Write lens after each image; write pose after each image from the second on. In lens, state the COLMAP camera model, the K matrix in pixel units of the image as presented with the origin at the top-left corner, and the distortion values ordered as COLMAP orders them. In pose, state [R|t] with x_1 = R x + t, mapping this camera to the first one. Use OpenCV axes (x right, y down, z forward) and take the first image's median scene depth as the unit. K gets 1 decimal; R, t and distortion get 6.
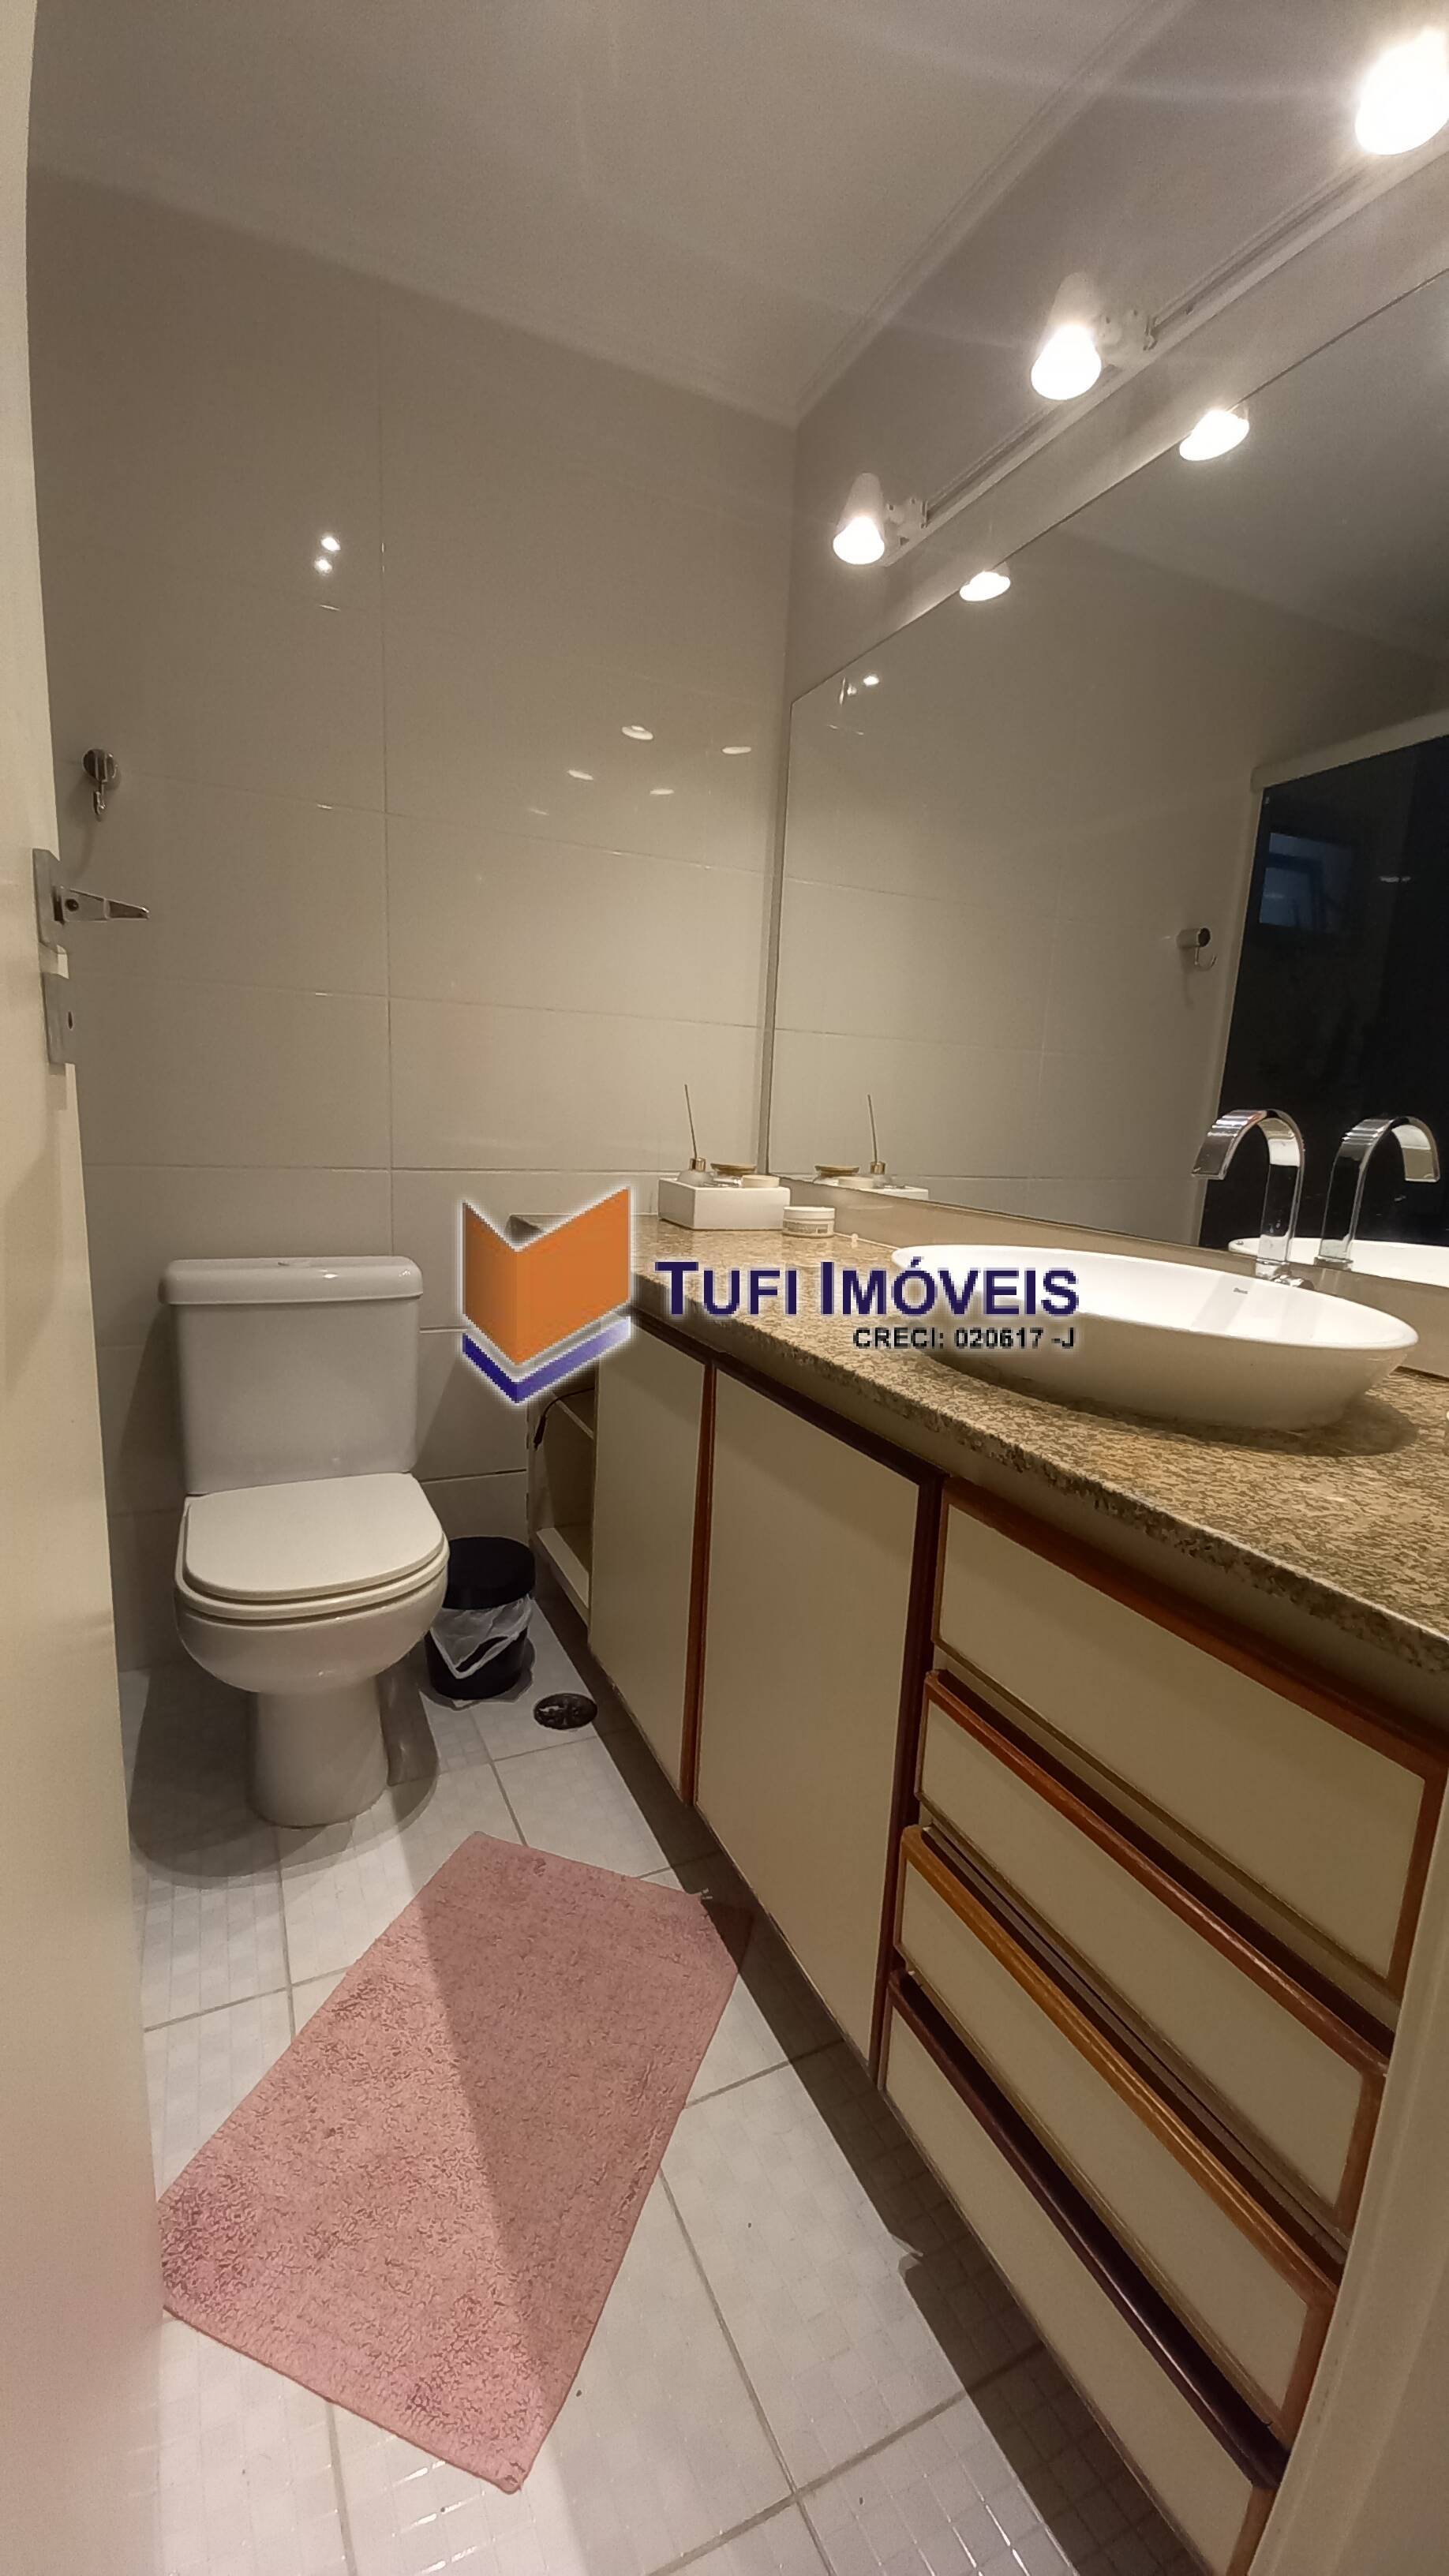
lens RADIAL K [[1014.8, 0, 698.3], [0, 1014.8, 1294.0], [0, 0, 1]] dist [0.026113, -0.019390]
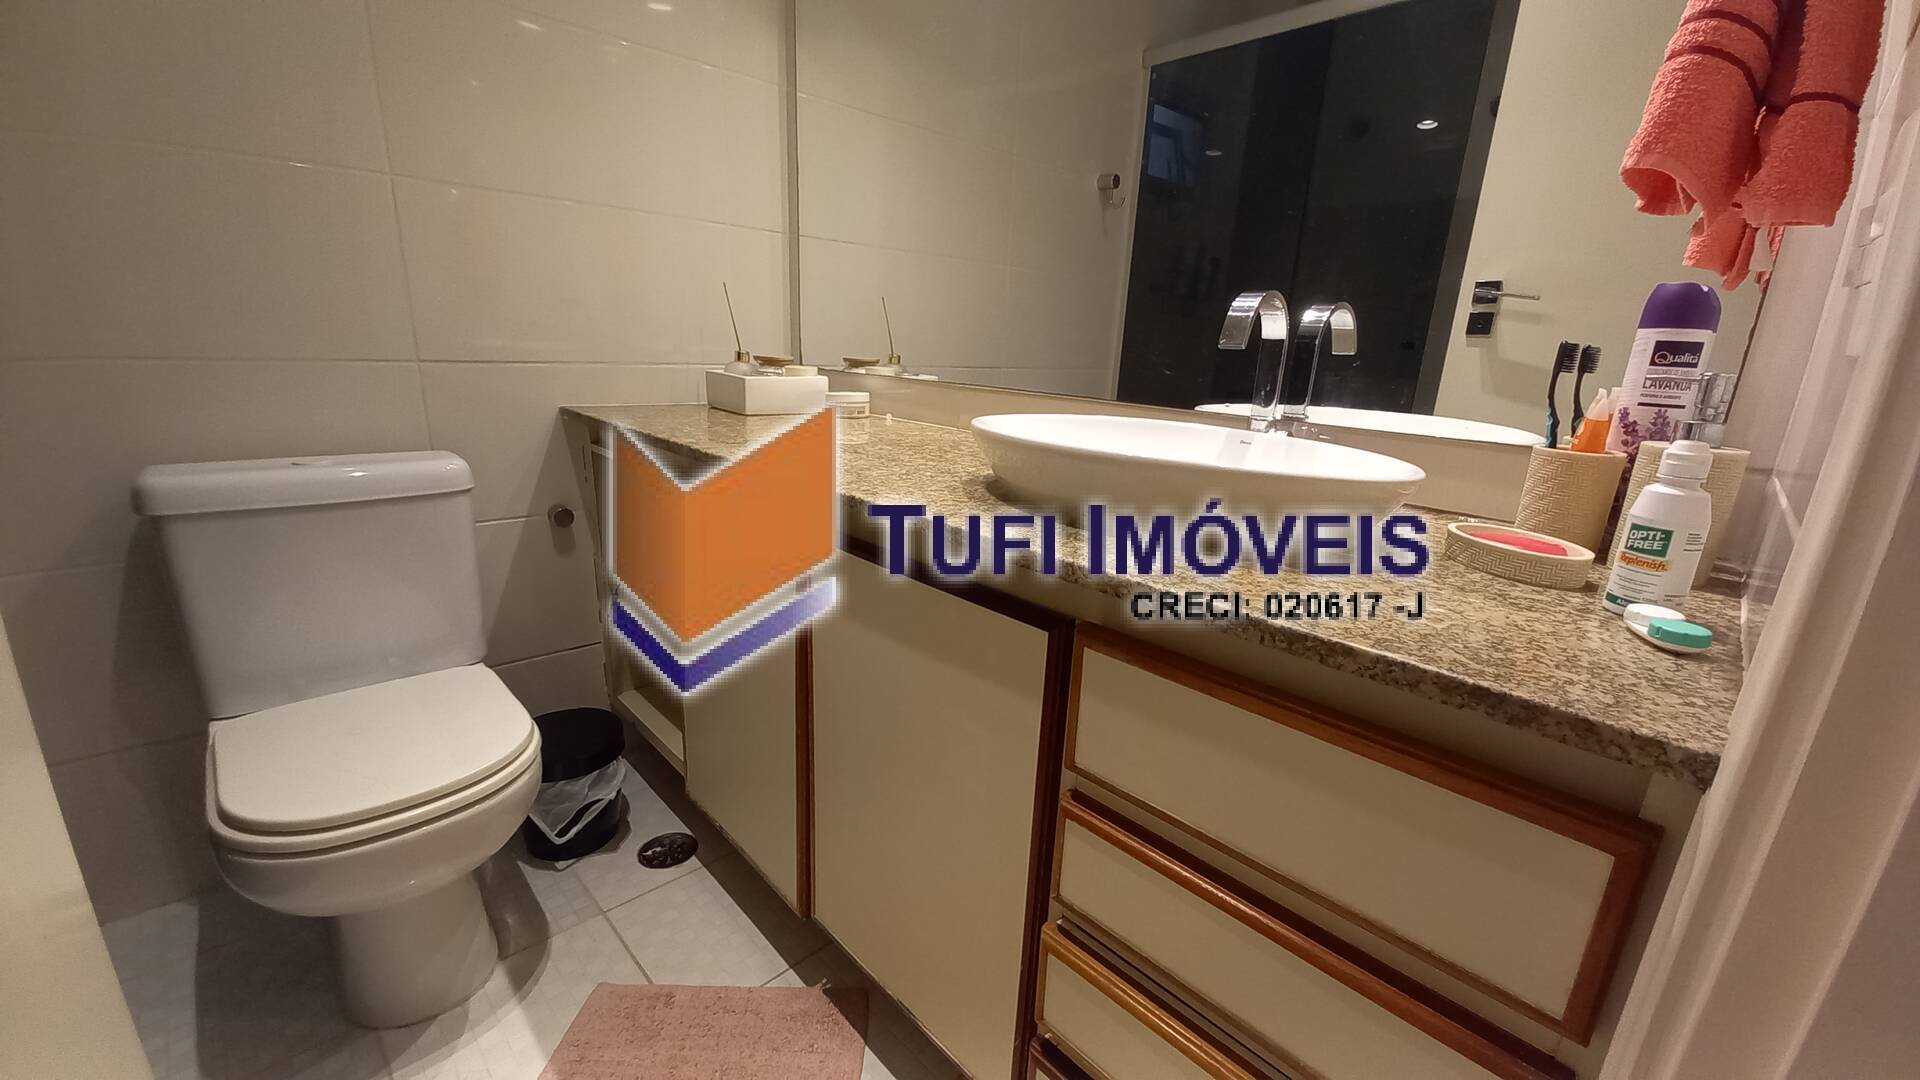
lens RADIAL K [[739.4, 0, 955.3], [0, 739.4, 545.0], [0, 0, 1]] dist [0.016986, -0.011941]
pose [[0.943241, -0.087408, 0.320400, -0.072225], [0.054382, 0.992373, 0.110629, 0.001339], [-0.327626, -0.086926, 0.940800, 0.172659]]
